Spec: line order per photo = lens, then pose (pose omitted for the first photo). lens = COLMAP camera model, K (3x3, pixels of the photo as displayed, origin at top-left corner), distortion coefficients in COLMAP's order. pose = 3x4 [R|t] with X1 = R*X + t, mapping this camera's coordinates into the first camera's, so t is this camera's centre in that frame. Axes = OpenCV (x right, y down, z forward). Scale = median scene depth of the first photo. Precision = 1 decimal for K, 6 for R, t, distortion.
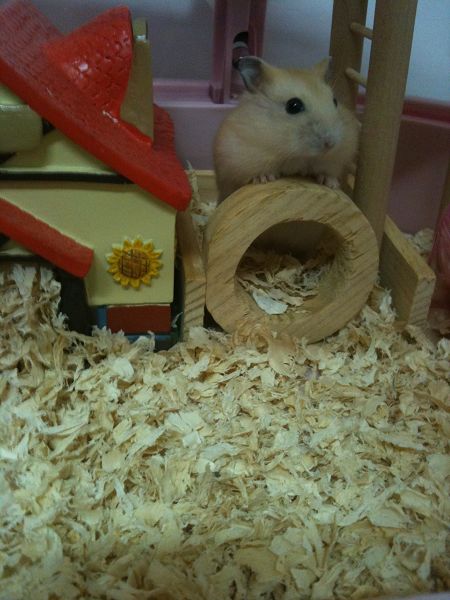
lens RADIAL K [[636.5, 0, 234.9], [0, 636.5, 299.8], [0, 0, 1]] dist [0.095765, -0.404811]
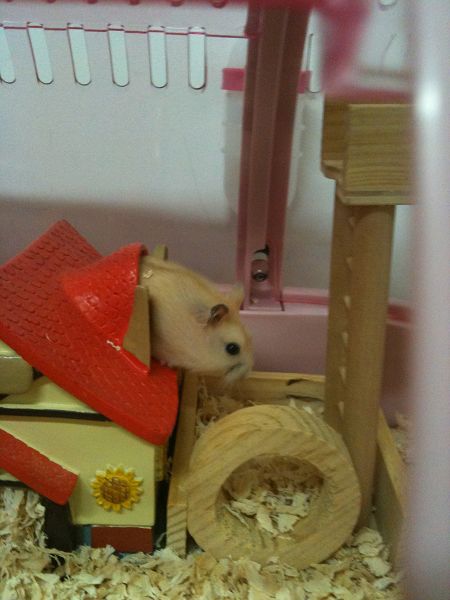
lens RADIAL K [[636.5, 0, 234.9], [0, 636.5, 299.8], [0, 0, 1]] dist [0.095765, -0.404811]
pose [[0.988364, 0.031467, -0.148814, 0.178704], [-0.059381, 0.980556, -0.187041, -0.172122], [0.140035, 0.193701, 0.971015, -0.061022]]
